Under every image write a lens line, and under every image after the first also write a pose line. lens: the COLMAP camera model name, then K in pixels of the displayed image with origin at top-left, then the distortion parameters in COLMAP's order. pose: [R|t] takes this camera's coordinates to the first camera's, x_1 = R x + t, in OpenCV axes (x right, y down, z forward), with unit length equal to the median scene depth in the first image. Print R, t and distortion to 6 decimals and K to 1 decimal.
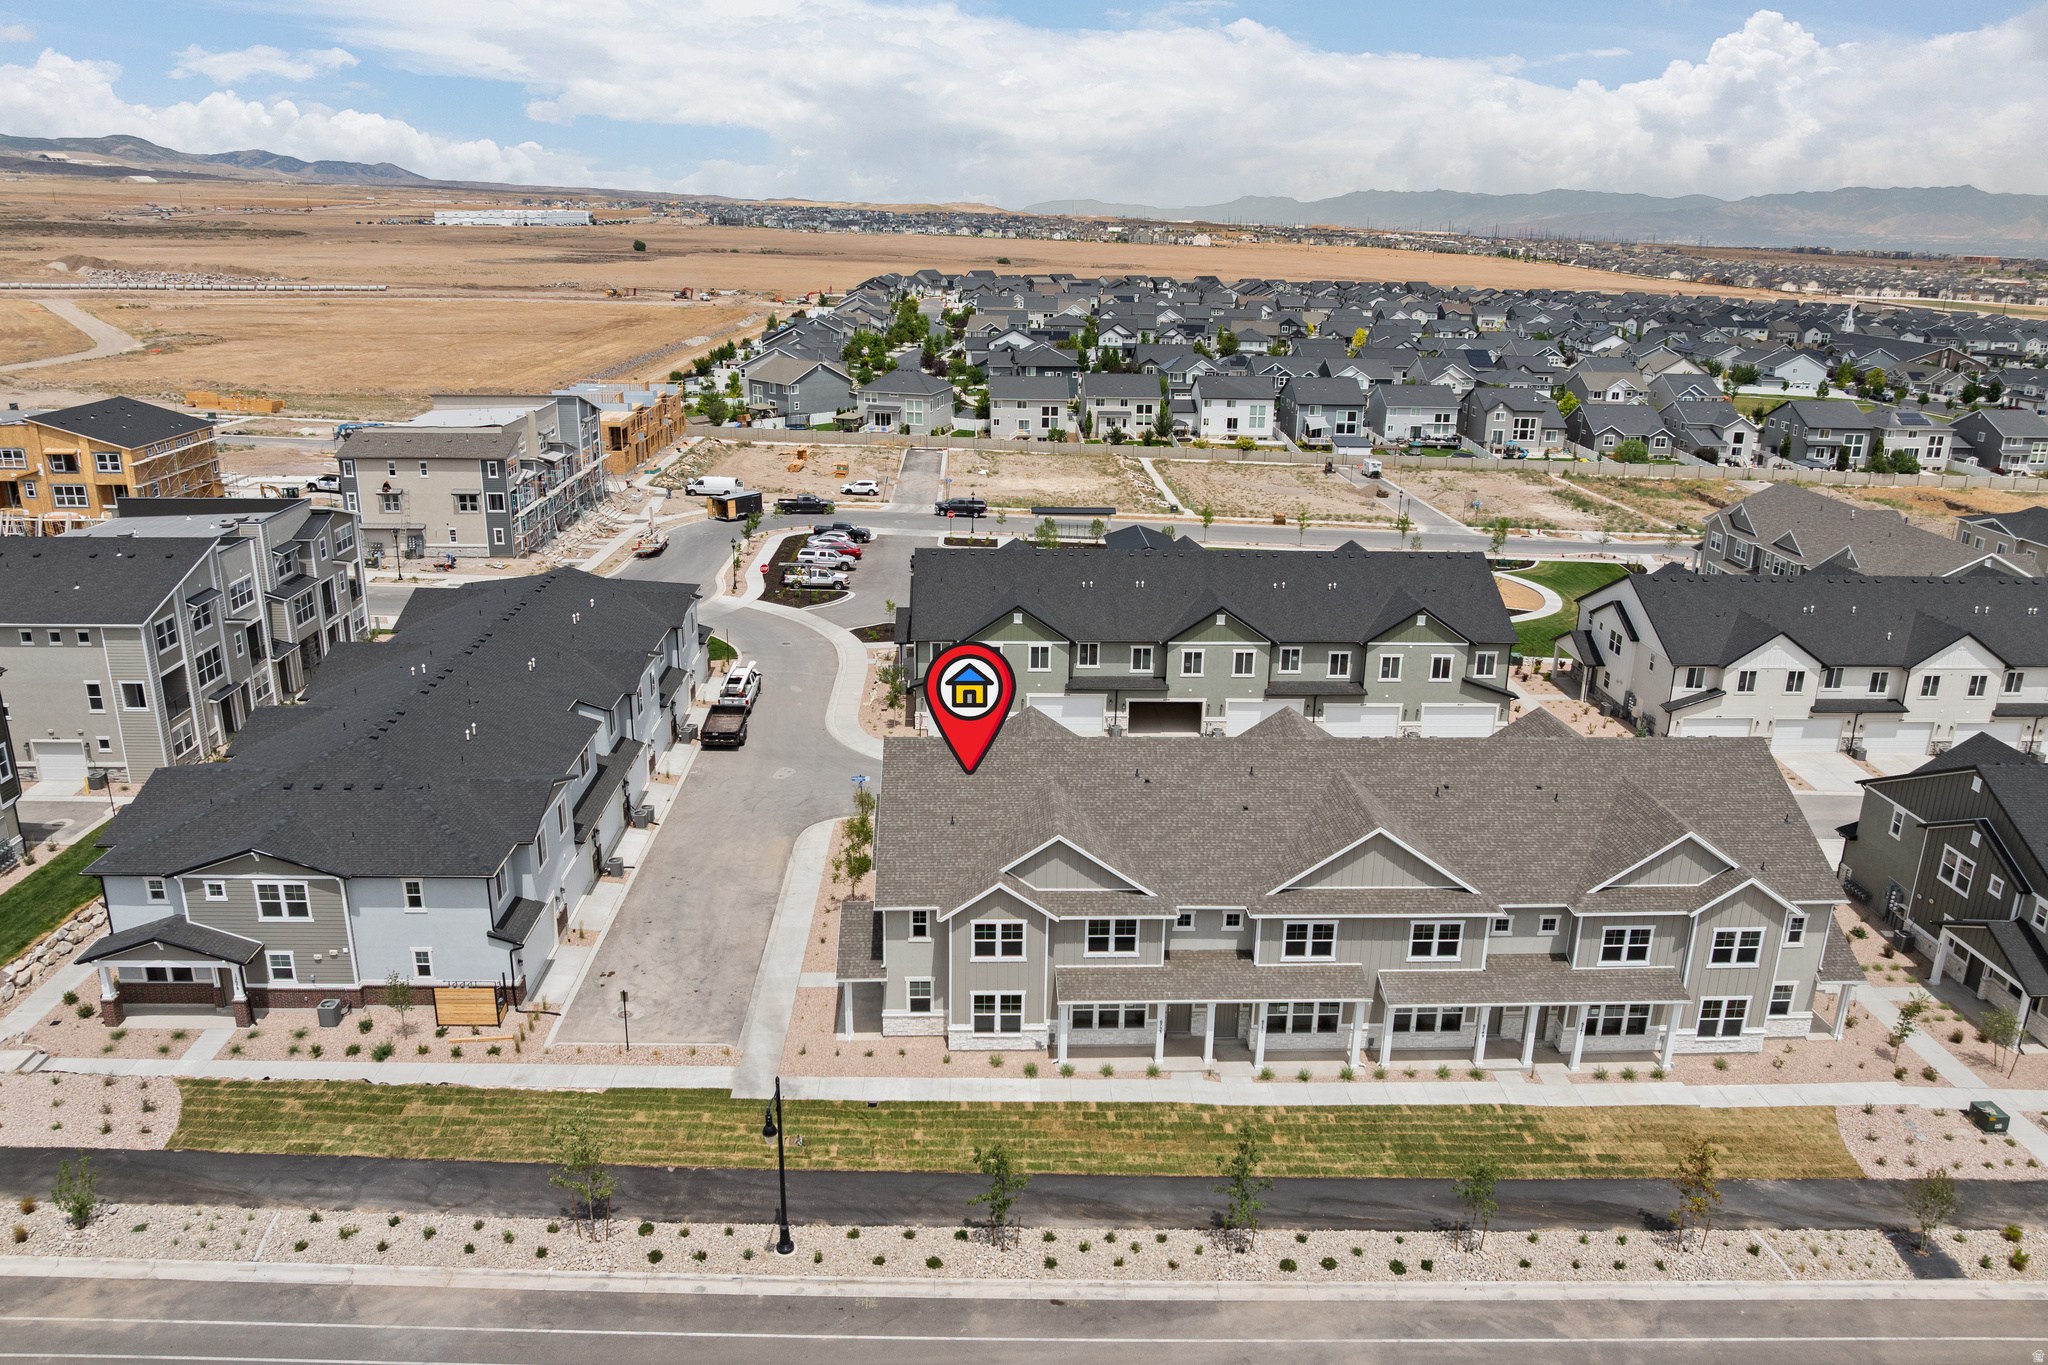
lens RADIAL K [[1389.5, 0, 1024.0], [0, 1389.5, 682.5], [0, 0, 1]] dist [-0.028040, -0.001056]
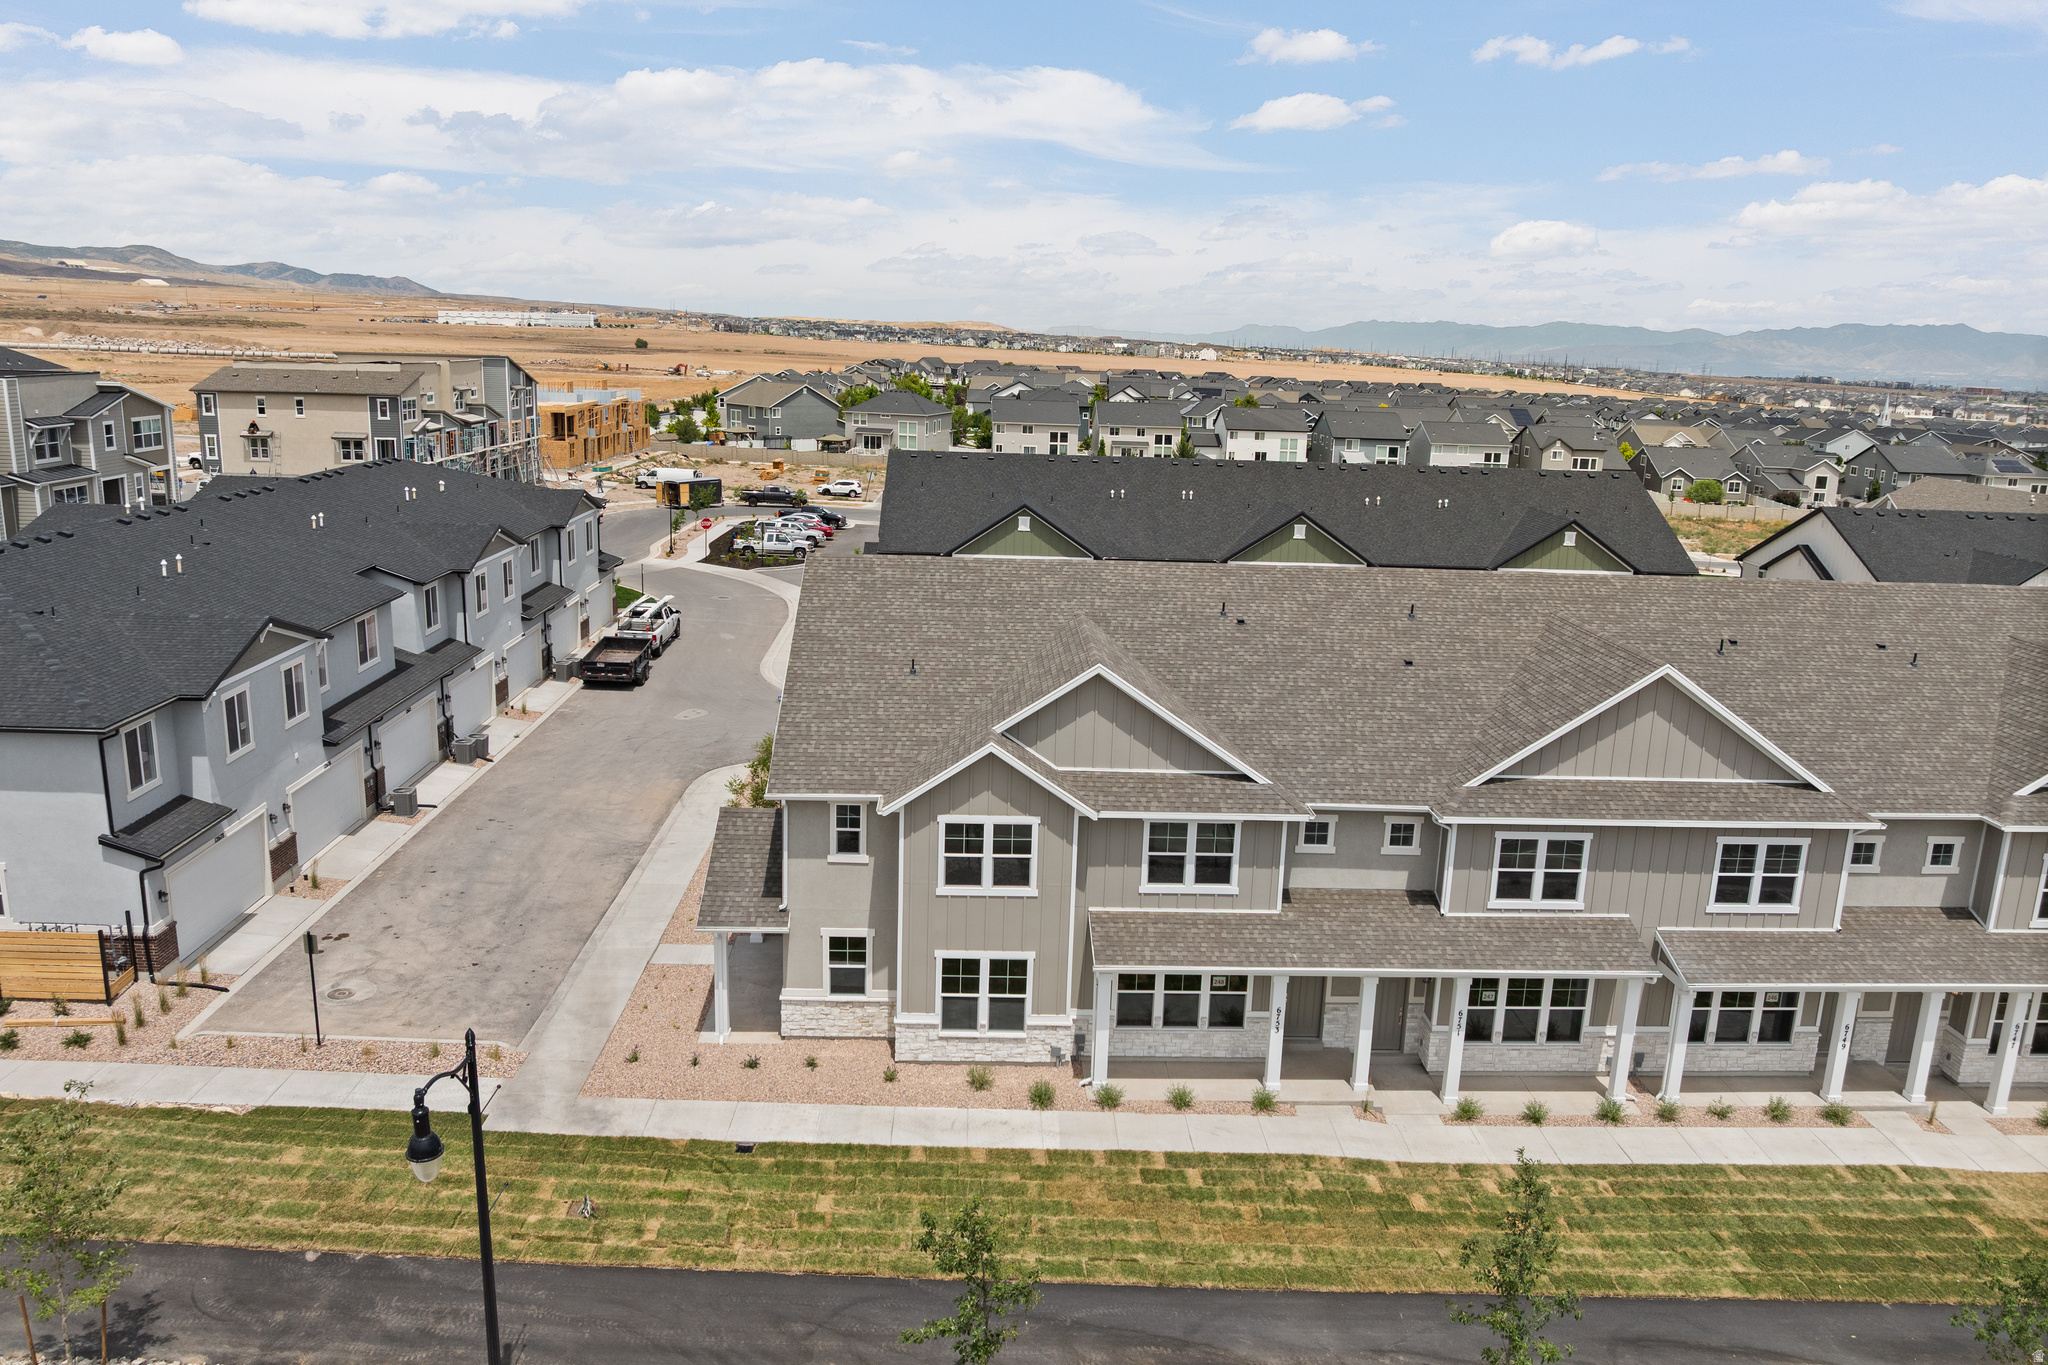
lens RADIAL K [[1423.4, 0, 1025.8], [0, 1423.4, 676.9], [0, 0, 1]] dist [-0.040329, 0.002471]
pose [[0.999861, 0.016614, 0.001091, -0.004849], [-0.016461, 0.996249, -0.084953, 0.160032], [-0.002498, 0.084923, 0.996384, 0.420451]]
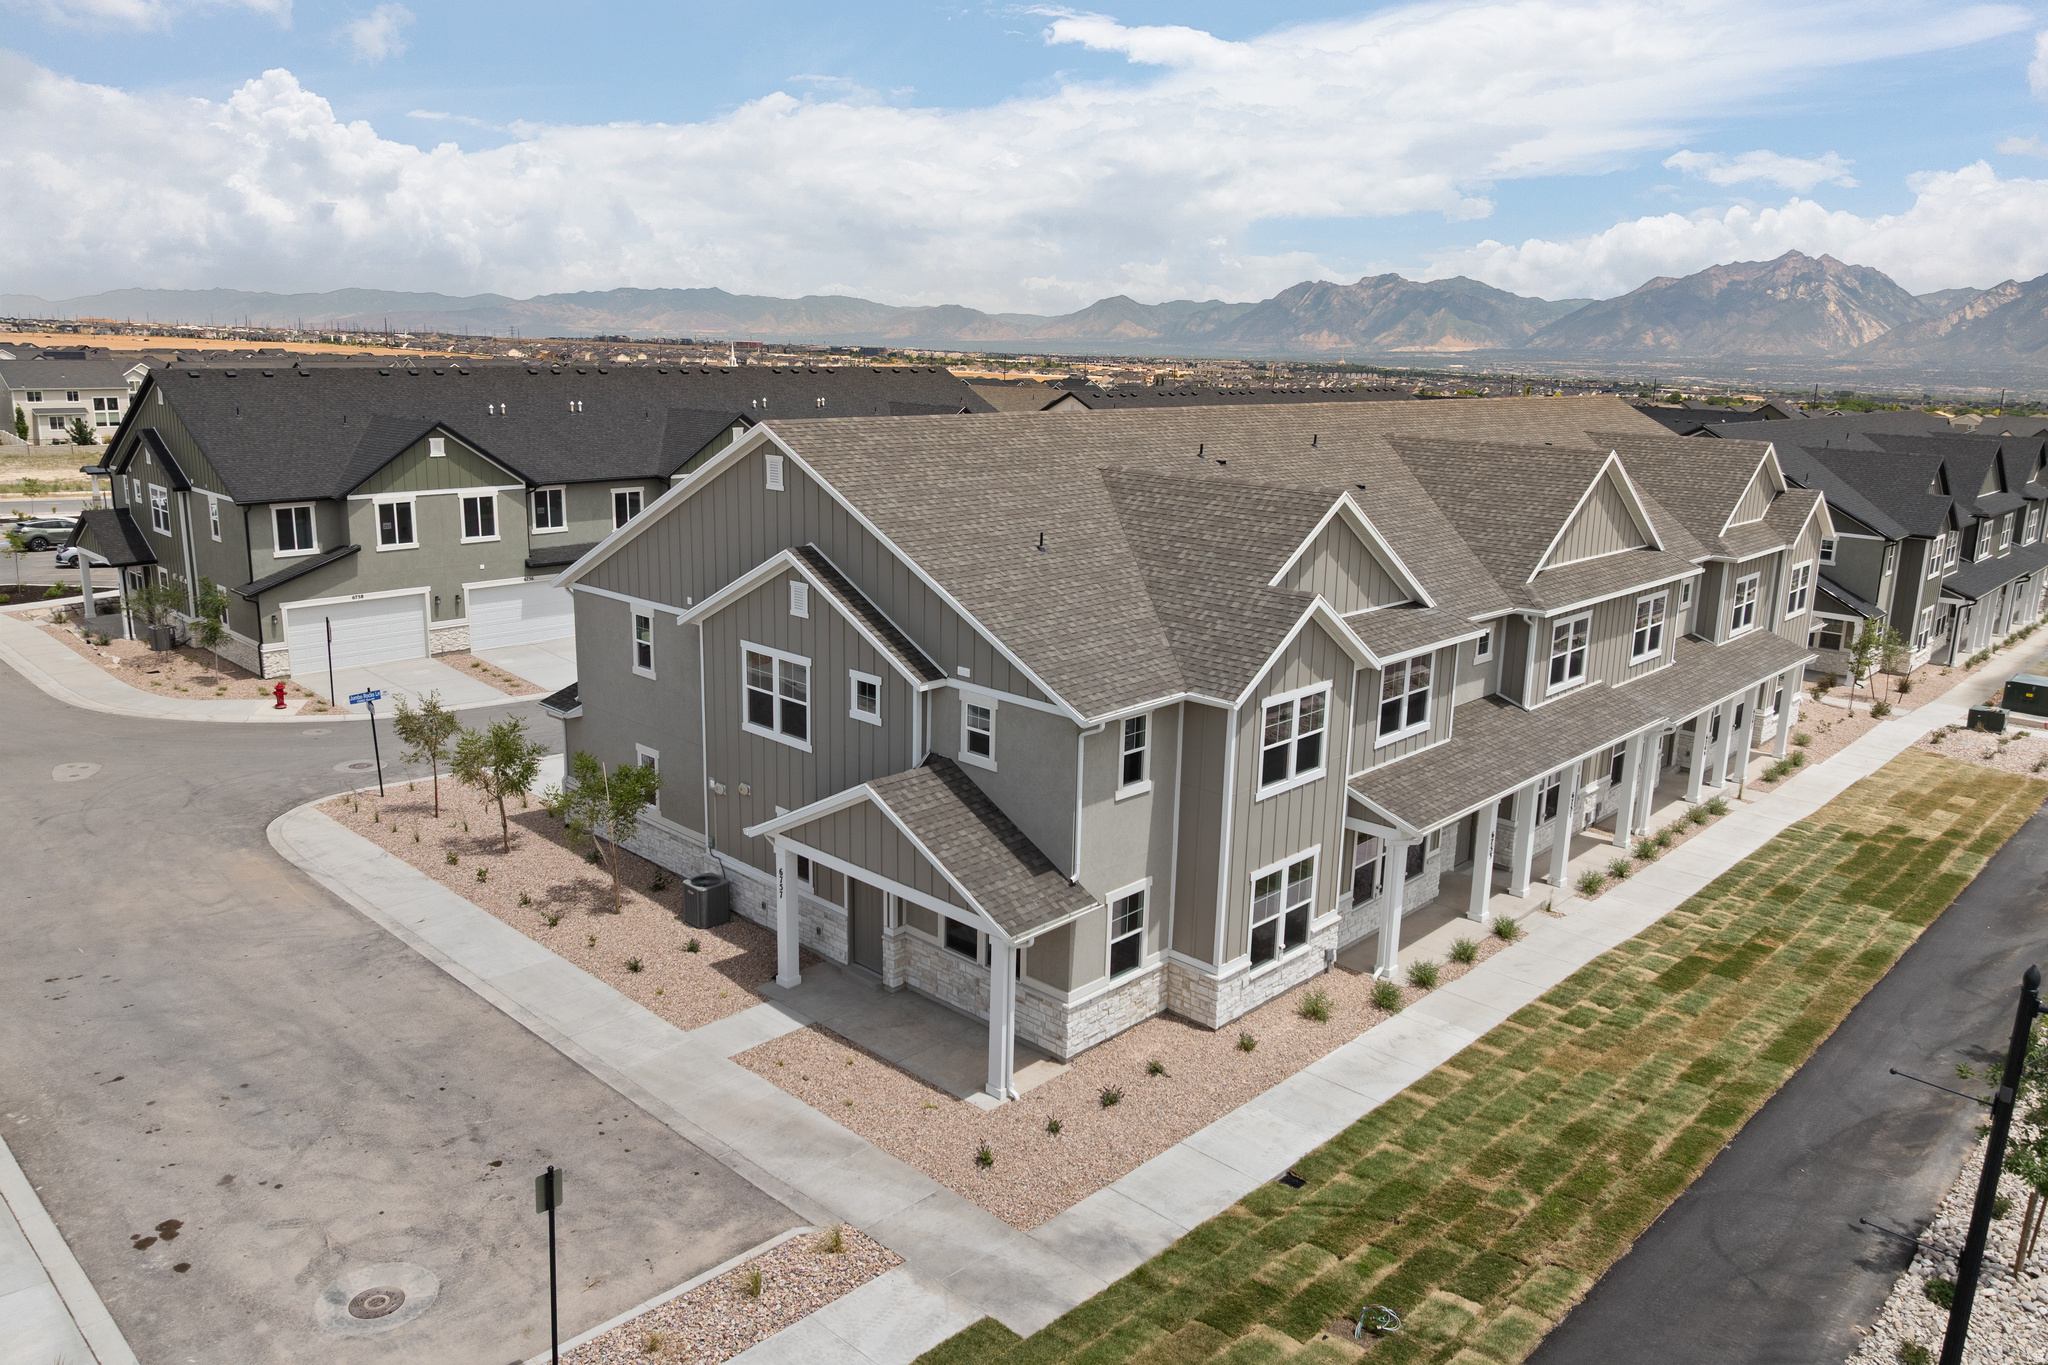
lens RADIAL K [[1423.4, 0, 1025.8], [0, 1423.4, 676.9], [0, 0, 1]] dist [-0.040329, 0.002471]
pose [[0.717558, -0.159100, 0.678083, -0.384831], [0.203957, 0.978882, 0.013846, 0.139561], [-0.665967, 0.128365, 0.734854, 0.704000]]
